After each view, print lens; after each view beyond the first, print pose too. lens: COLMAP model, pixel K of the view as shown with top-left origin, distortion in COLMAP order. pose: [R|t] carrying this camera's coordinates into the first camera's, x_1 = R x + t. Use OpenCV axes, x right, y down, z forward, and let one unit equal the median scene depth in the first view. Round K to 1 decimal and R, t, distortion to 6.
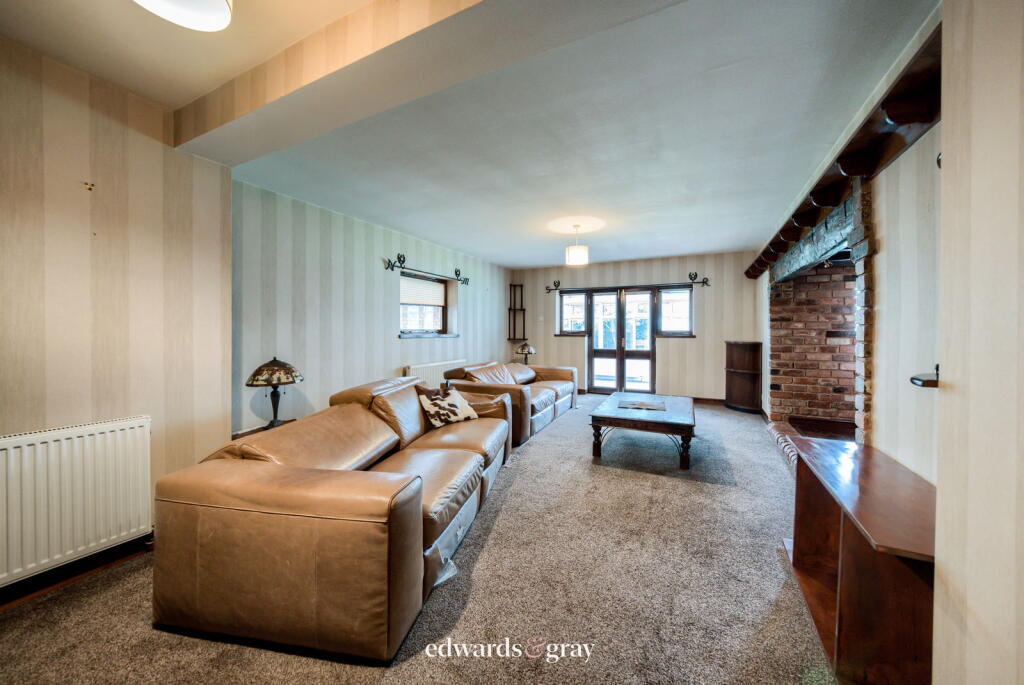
lens RADIAL K [[357.3, 0, 528.5], [0, 357.3, 335.9], [0, 0, 1]] dist [-0.005646, -0.000067]
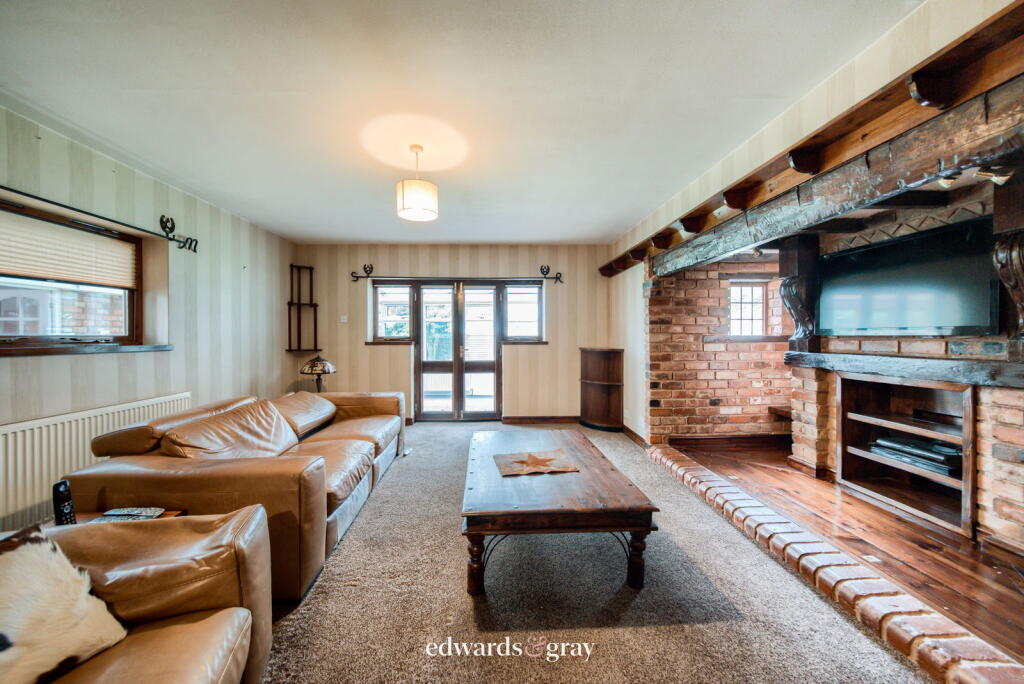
lens RADIAL K [[352.6, 0, 501.0], [0, 352.6, 337.8], [0, 0, 1]] dist [-0.014591, -0.000059]
pose [[0.895377, -0.006819, 0.445257, 0.009634], [0.011110, 0.999914, -0.007027, -0.009415], [-0.445171, 0.011238, 0.895375, 0.536690]]
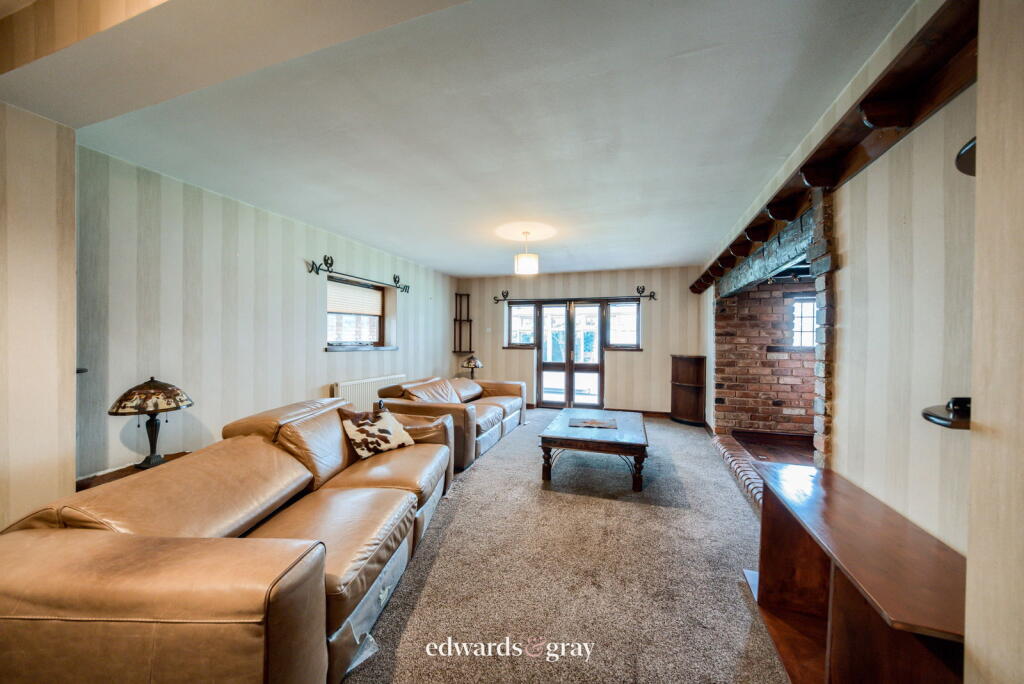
lens RADIAL K [[356.3, 0, 523.0], [0, 356.3, 346.5], [0, 0, 1]] dist [-0.000924, -0.000037]
pose [[0.991753, 0.004529, 0.128086, 0.009185], [-0.004563, 0.999990, -0.000028, -0.010571], [-0.128085, -0.000556, 0.991763, 0.084992]]
